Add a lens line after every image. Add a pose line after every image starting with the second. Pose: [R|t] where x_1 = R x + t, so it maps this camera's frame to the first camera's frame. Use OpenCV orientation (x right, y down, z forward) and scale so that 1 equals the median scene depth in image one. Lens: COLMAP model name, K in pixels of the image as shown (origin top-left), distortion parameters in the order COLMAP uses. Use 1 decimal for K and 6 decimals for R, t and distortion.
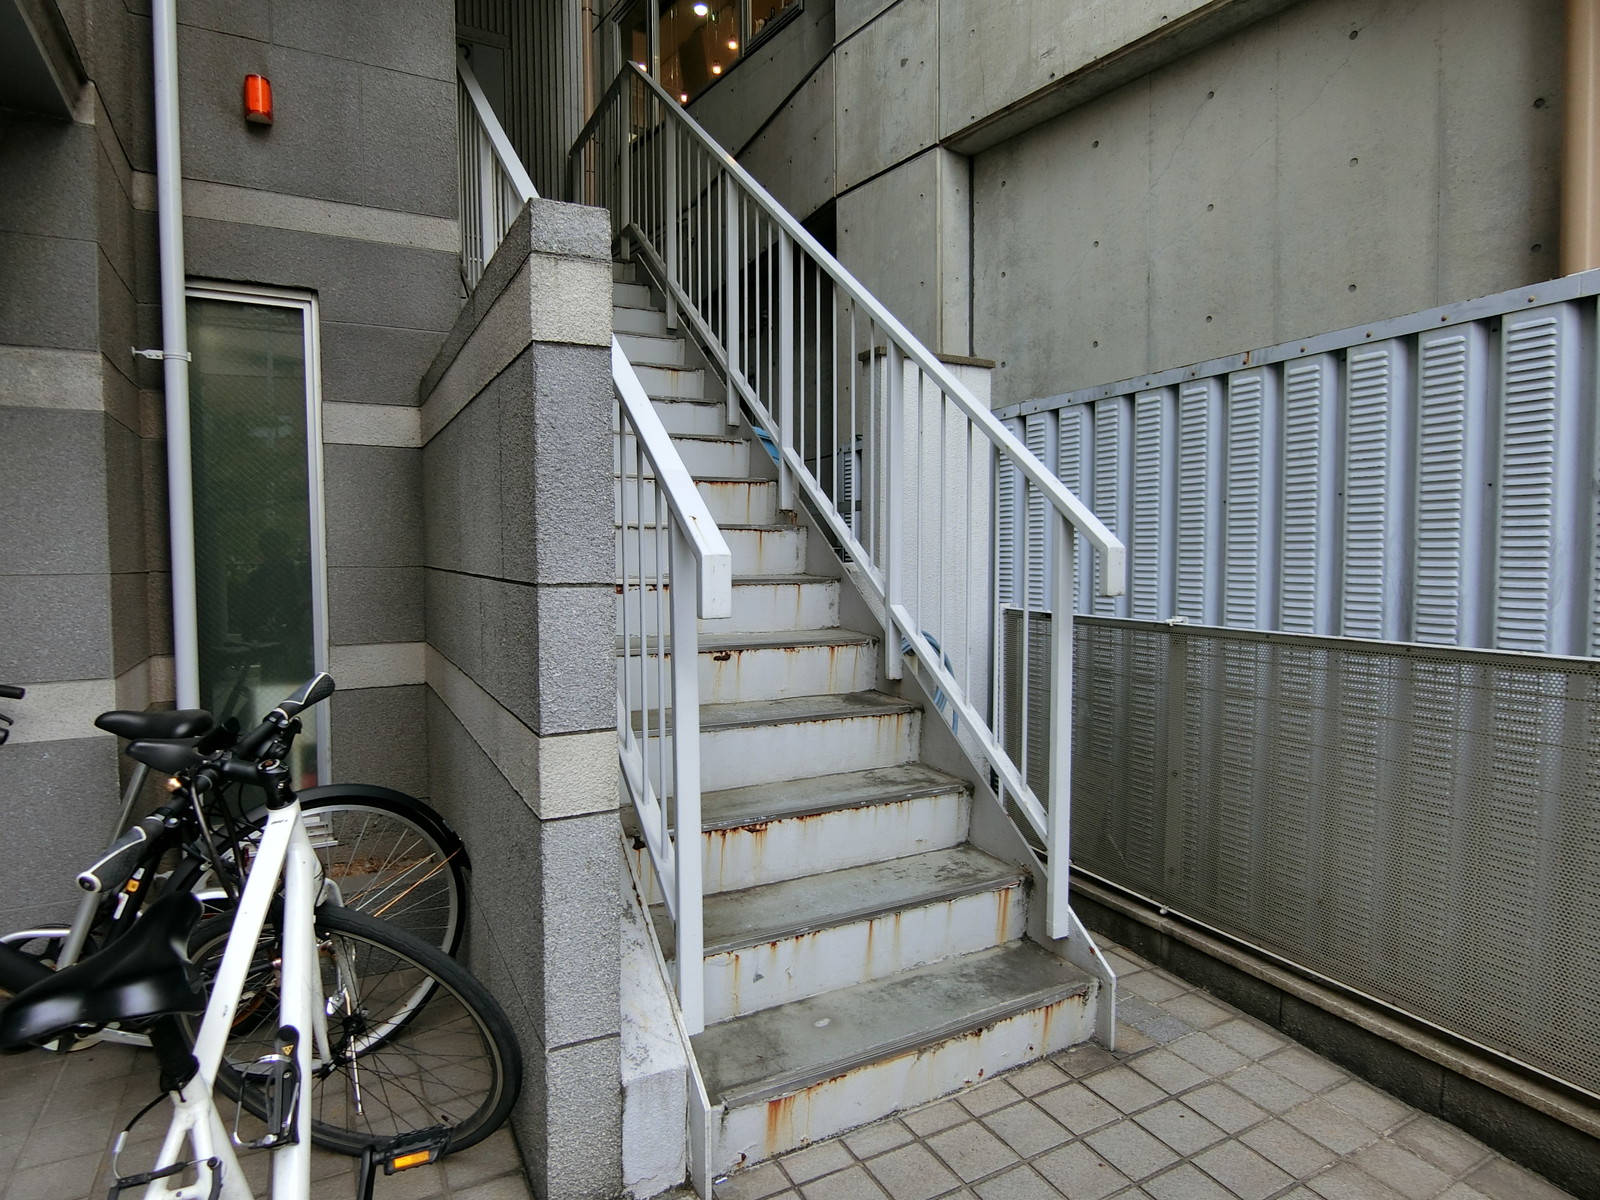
lens RADIAL K [[887.0, 0, 791.6], [0, 887.0, 598.8], [0, 0, 1]] dist [-0.000558, -0.000285]
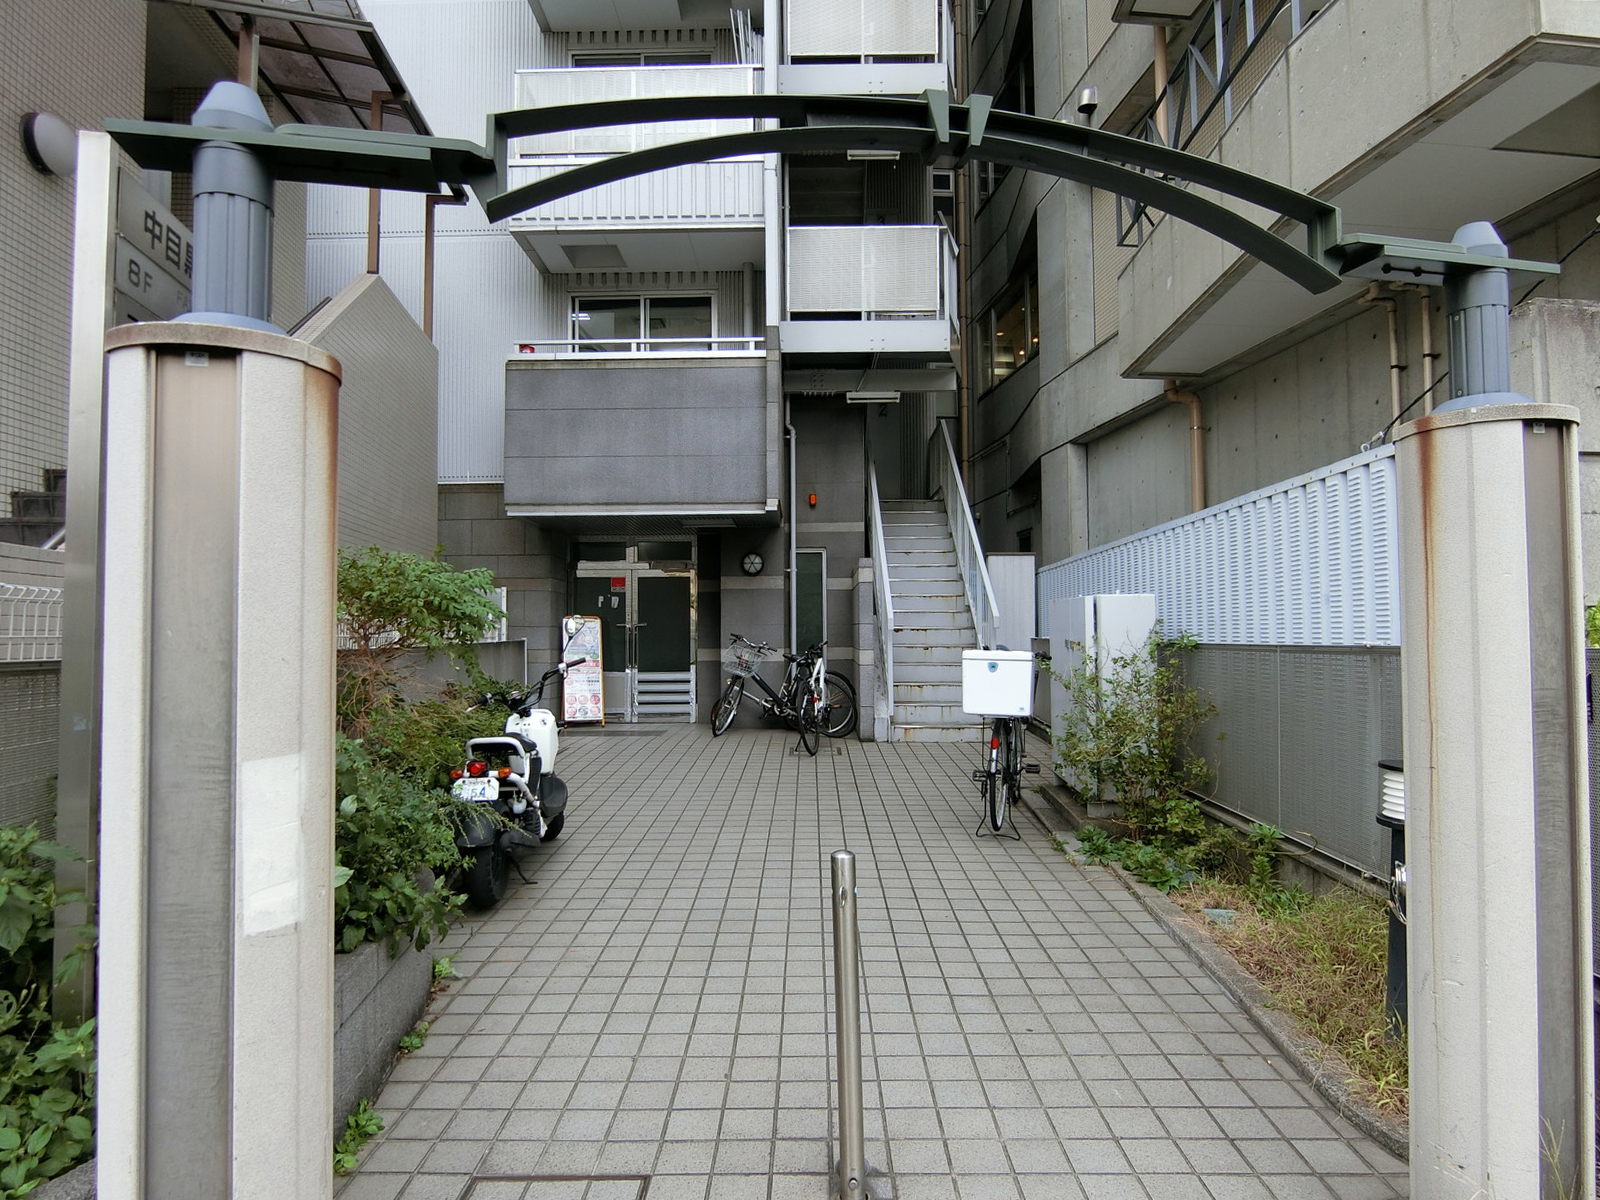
lens RADIAL K [[887.0, 0, 803.7], [0, 887.0, 601.6], [0, 0, 1]] dist [-0.000558, -0.000285]
pose [[0.873675, -0.020381, -0.486082, 1.126791], [-0.023973, 0.996105, -0.084855, 0.177950], [0.485918, 0.085788, 0.869784, -2.146911]]
